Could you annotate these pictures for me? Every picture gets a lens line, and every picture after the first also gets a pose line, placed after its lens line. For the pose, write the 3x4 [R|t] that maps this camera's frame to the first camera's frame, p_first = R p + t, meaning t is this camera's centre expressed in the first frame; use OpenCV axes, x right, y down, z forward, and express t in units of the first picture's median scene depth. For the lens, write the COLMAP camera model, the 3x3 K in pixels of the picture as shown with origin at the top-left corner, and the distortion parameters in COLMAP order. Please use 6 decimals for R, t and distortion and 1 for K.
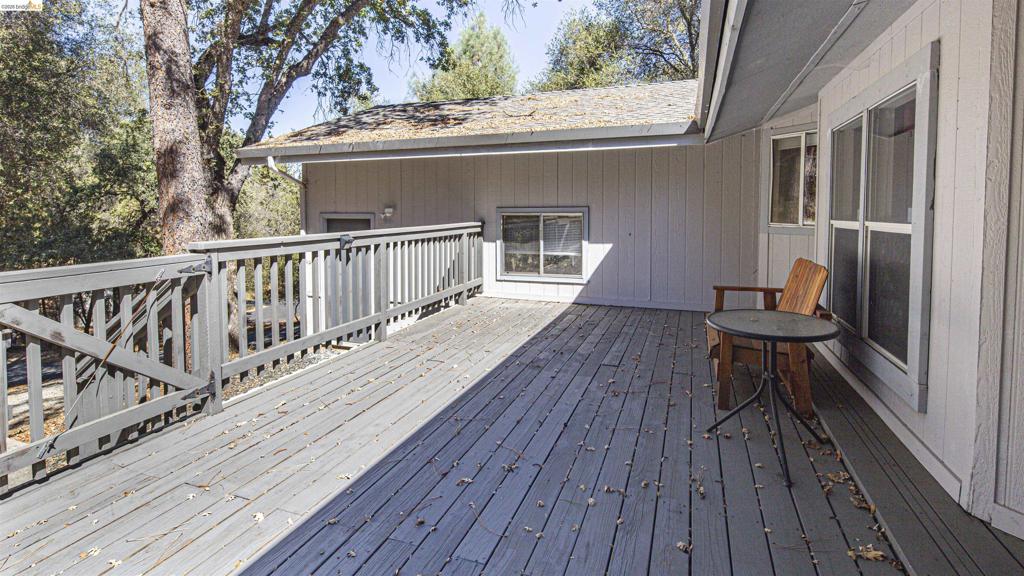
lens RADIAL K [[497.3, 0, 512.0], [0, 497.3, 288.0], [0, 0, 1]] dist [0.001113, 0.000431]
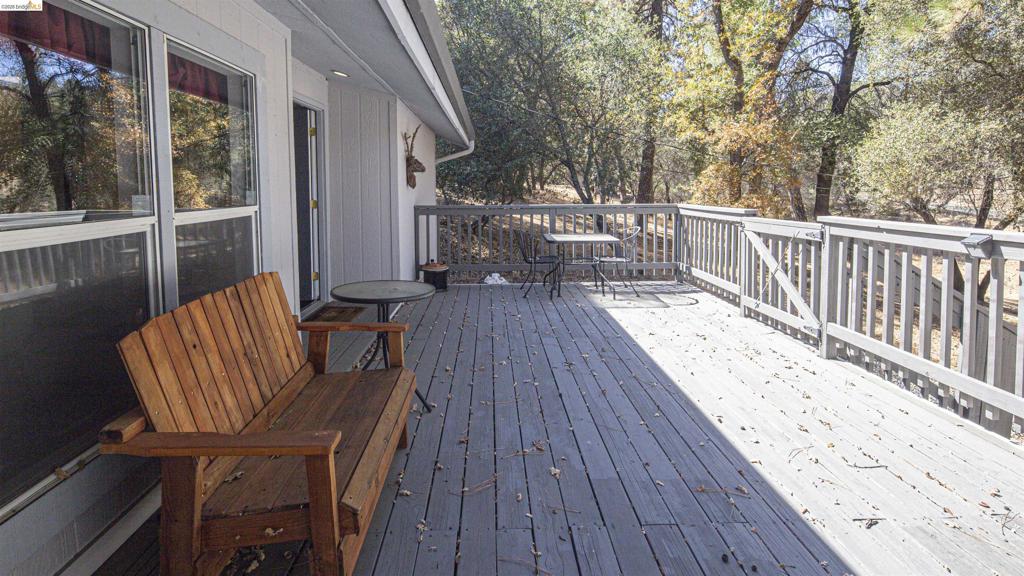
lens RADIAL K [[497.3, 0, 512.0], [0, 497.3, 288.0], [0, 0, 1]] dist [0.001113, 0.000431]
pose [[-0.926547, 0.073297, -0.368970, 0.591111], [-0.060608, 0.938934, 0.338718, -0.297801], [0.371266, 0.336200, -0.865524, 1.841603]]
